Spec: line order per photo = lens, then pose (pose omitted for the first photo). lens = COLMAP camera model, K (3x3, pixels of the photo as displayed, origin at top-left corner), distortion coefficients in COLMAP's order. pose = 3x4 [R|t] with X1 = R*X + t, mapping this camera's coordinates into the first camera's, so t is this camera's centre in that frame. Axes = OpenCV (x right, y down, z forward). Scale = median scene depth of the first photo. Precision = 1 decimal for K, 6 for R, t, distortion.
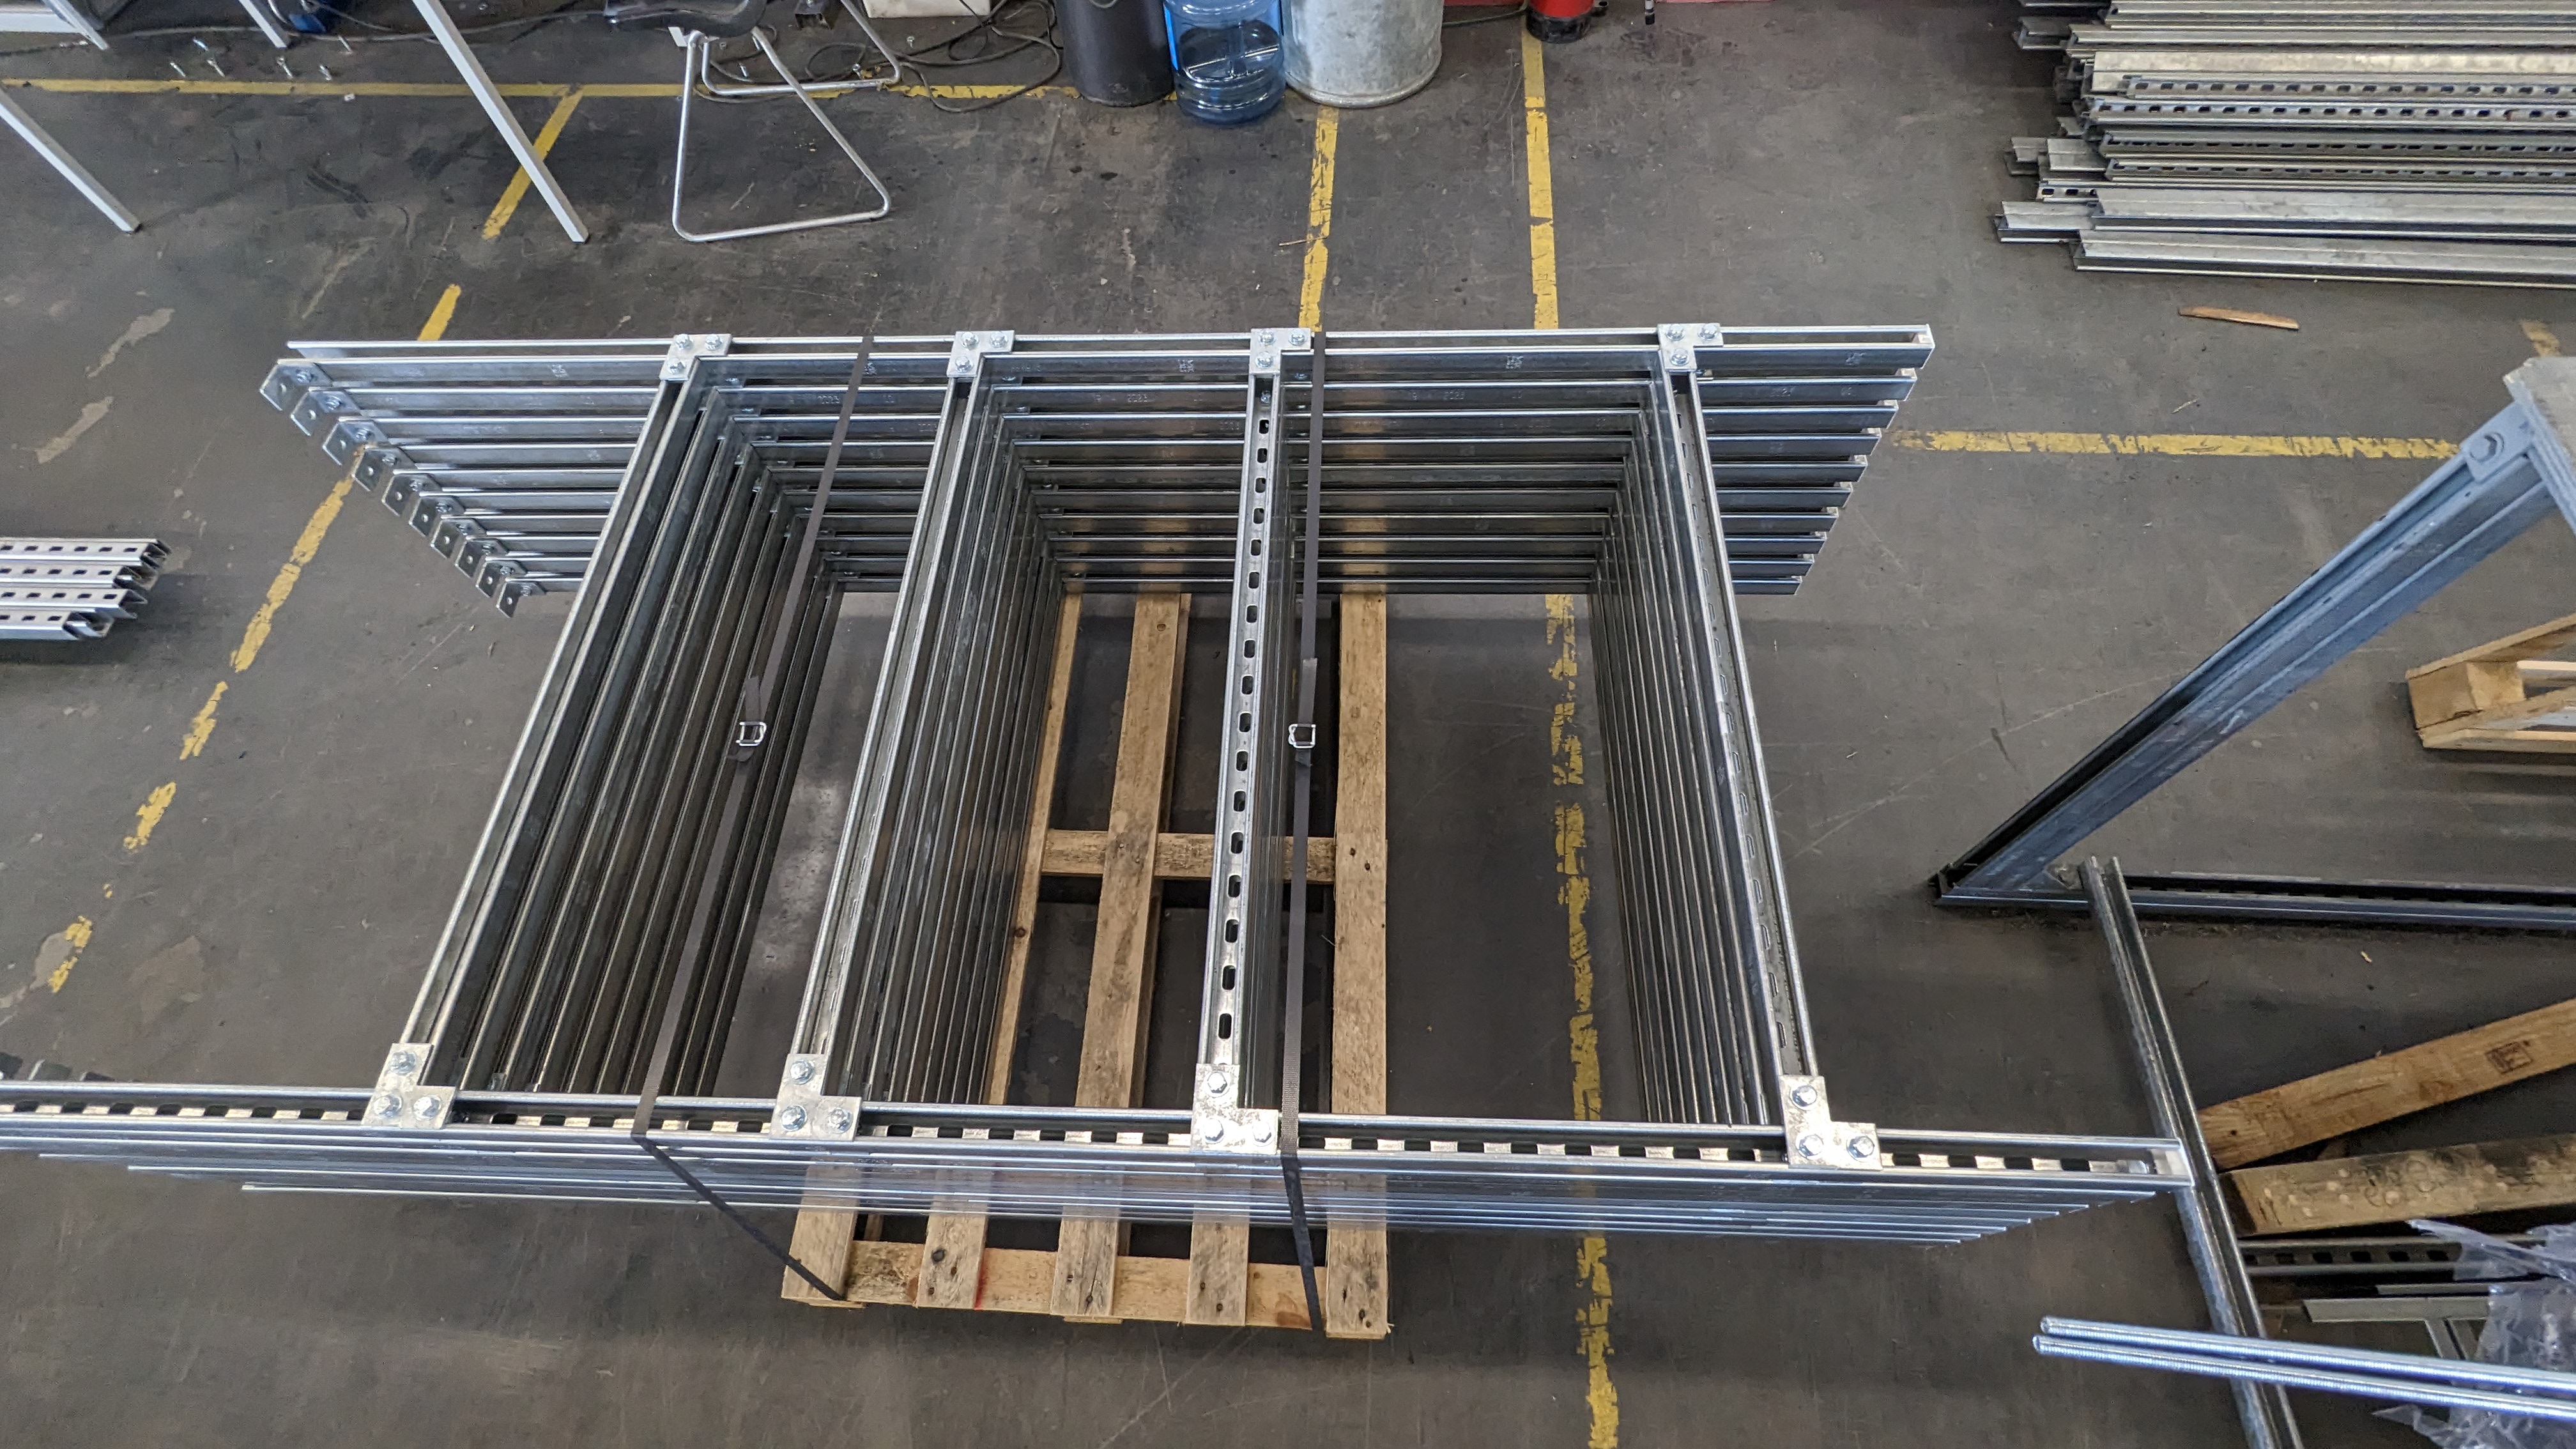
lens RADIAL K [[1261.9, 0, 1288.0], [0, 1261.9, 724.5], [0, 0, 1]] dist [0.001509, 0.000252]
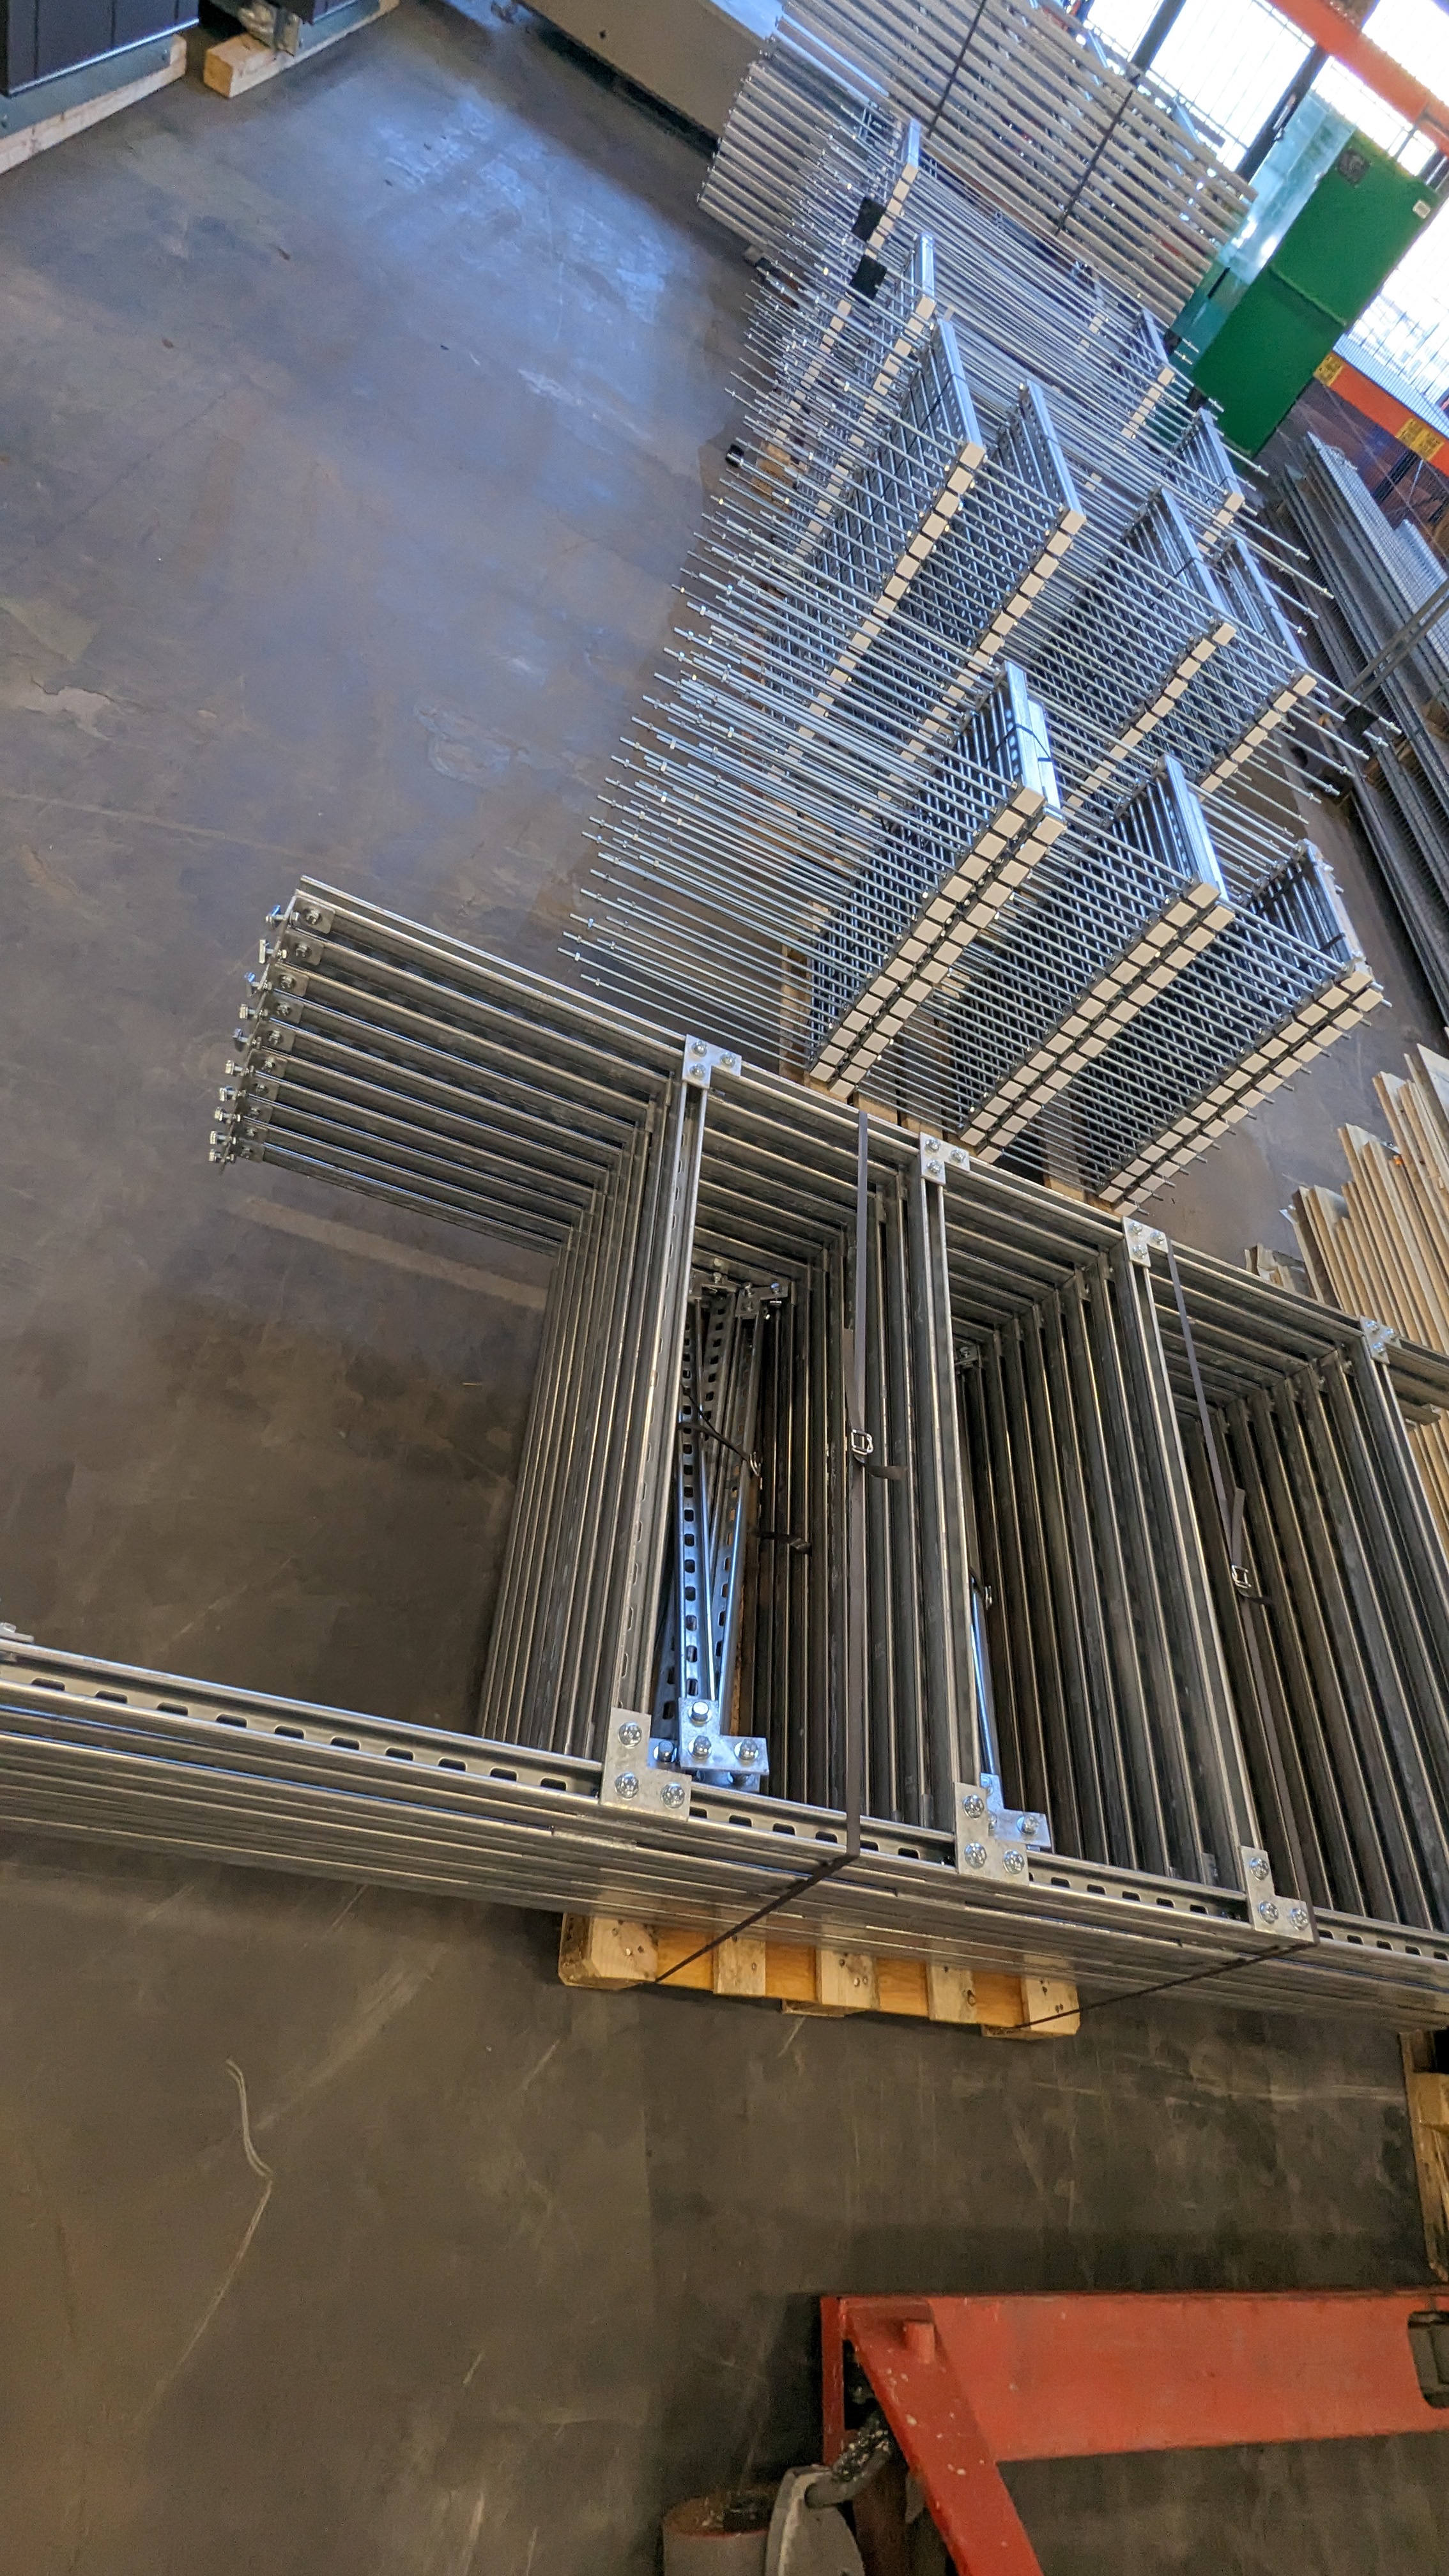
lens RADIAL K [[1187.2, 0, 724.5], [0, 1187.2, 1288.0], [0, 0, 1]] dist [0.001576, 0.000448]
pose [[0.882720, 0.303442, 0.358786, -0.384489], [-0.285273, 0.952791, -0.103963, -0.003836], [-0.373395, -0.010582, 0.927612, 0.019358]]
